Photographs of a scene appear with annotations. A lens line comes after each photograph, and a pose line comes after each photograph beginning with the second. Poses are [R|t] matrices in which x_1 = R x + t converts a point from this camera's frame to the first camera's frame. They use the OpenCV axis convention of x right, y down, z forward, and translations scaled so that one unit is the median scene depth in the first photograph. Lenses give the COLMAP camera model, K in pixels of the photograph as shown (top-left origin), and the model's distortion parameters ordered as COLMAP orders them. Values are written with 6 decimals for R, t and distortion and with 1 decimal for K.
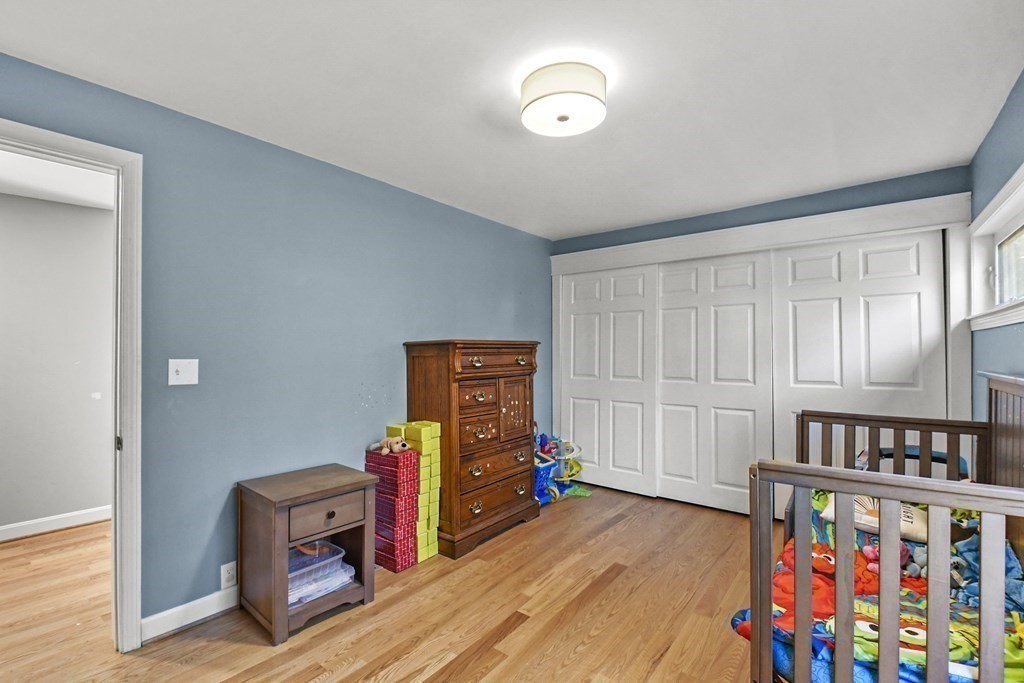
lens RADIAL K [[456.7, 0, 506.7], [0, 456.7, 357.8], [0, 0, 1]] dist [0.000721, -0.014915]
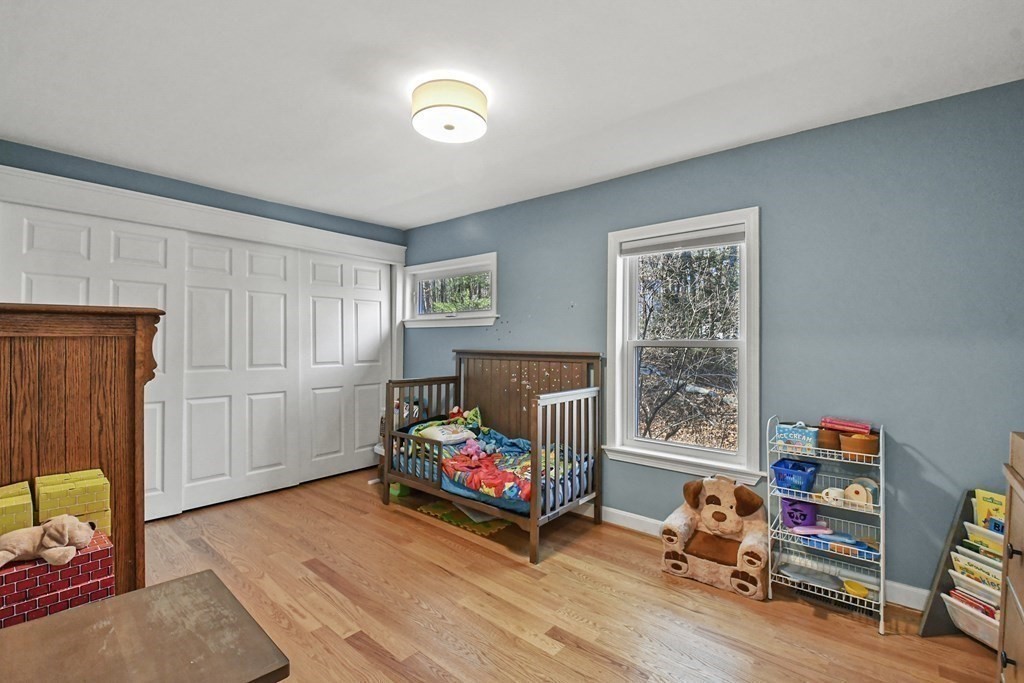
lens RADIAL K [[443.8, 0, 510.8], [0, 443.8, 344.7], [0, 0, 1]] dist [0.001841, -0.000142]
pose [[0.040176, -0.004946, 0.999180, -0.541523], [0.000958, 0.999987, 0.004911, -0.002260], [-0.999192, 0.000760, 0.040180, 0.443403]]
